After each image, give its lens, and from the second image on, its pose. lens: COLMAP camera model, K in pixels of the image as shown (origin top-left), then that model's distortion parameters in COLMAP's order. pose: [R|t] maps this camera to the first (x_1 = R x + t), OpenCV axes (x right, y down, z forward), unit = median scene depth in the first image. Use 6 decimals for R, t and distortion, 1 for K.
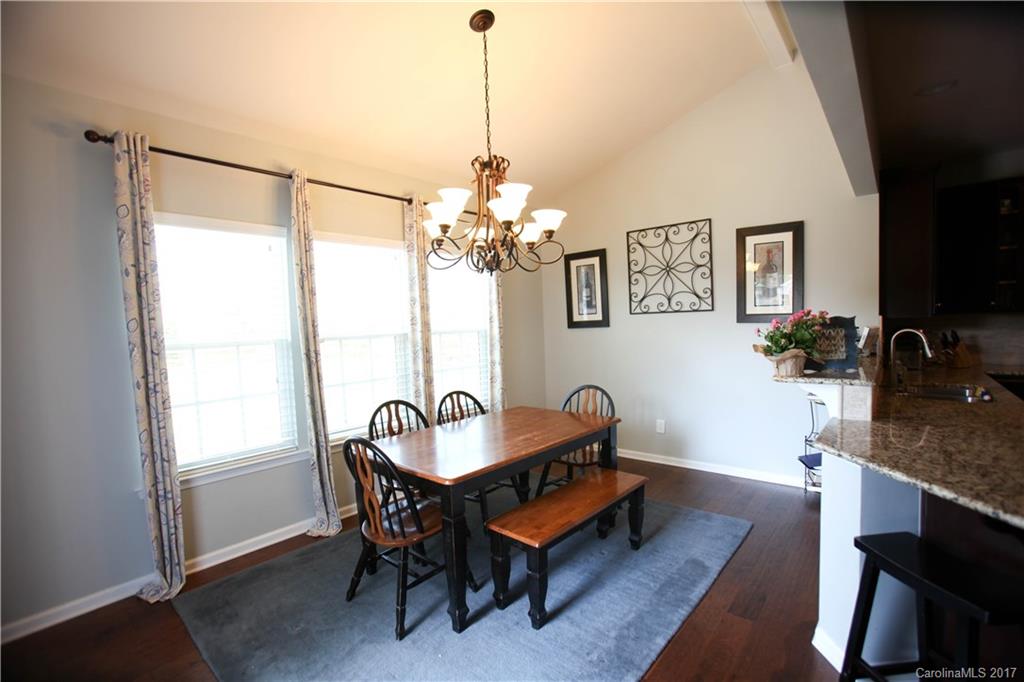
lens RADIAL K [[466.1, 0, 513.0], [0, 466.1, 346.4], [0, 0, 1]] dist [-0.061823, 0.019758]
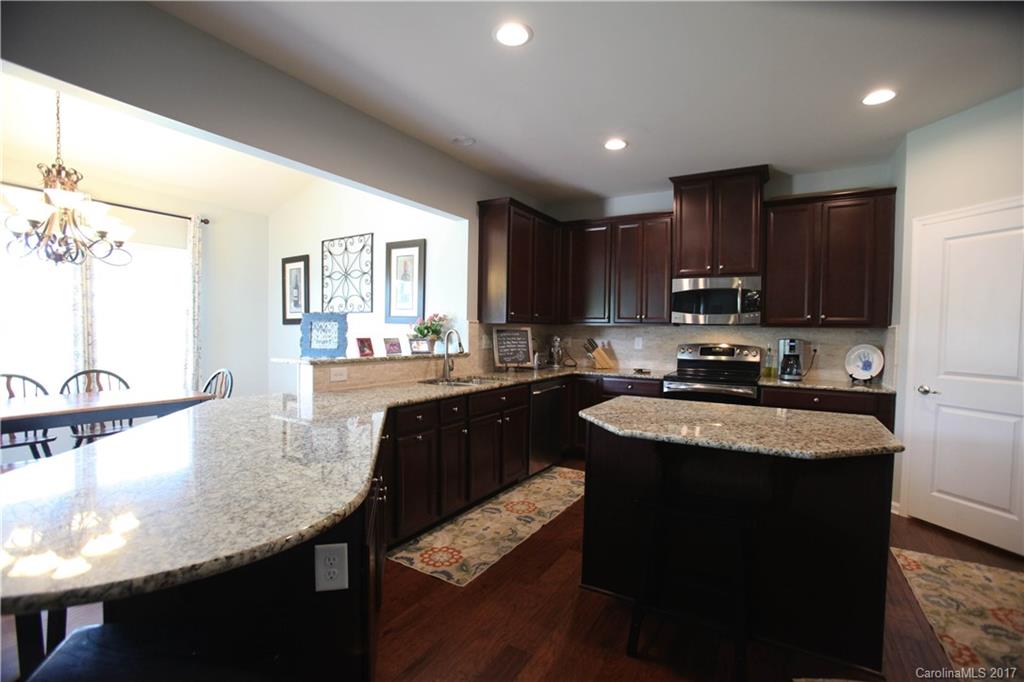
lens RADIAL K [[466.1, 0, 513.0], [0, 466.1, 346.4], [0, 0, 1]] dist [-0.061823, 0.019758]
pose [[0.984150, 0.041602, 0.172387, 0.658548], [-0.037316, 0.998910, -0.028033, 0.030992], [-0.173366, 0.021156, 0.984630, -0.228953]]
